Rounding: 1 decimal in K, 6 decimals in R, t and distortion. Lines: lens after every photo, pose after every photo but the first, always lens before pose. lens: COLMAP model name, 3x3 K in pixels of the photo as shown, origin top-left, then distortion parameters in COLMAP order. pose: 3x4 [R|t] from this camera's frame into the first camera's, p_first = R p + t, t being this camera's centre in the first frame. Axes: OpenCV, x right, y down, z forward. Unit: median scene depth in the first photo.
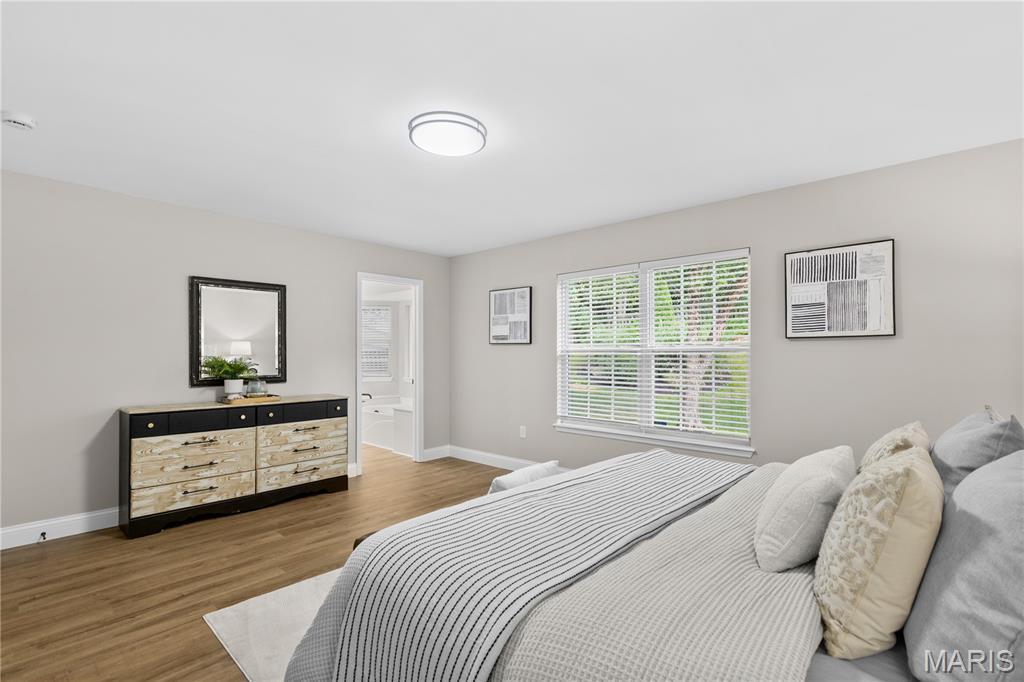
lens RADIAL K [[465.3, 0, 512.0], [0, 465.3, 341.0], [0, 0, 1]] dist [0.019363, -0.000129]
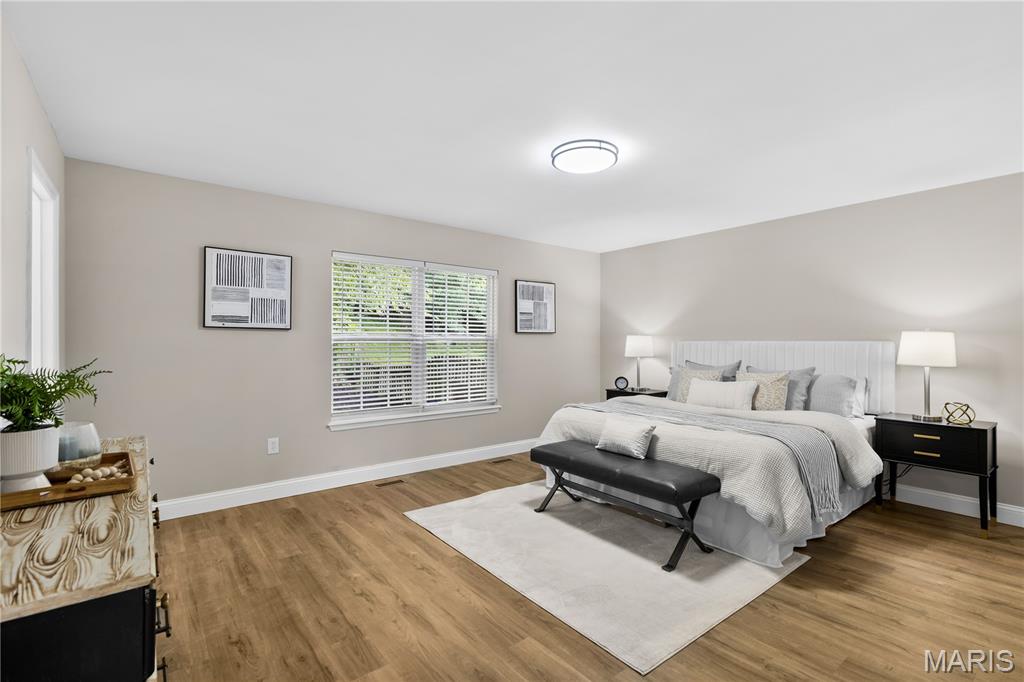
lens RADIAL K [[465.3, 0, 512.0], [0, 465.3, 341.0], [0, 0, 1]] dist [0.019363, -0.000129]
pose [[0.171217, 0.000724, 0.985233, -0.792426], [-0.028491, 0.999585, 0.004217, 0.012938], [-0.984821, -0.028792, 0.171166, 0.590778]]
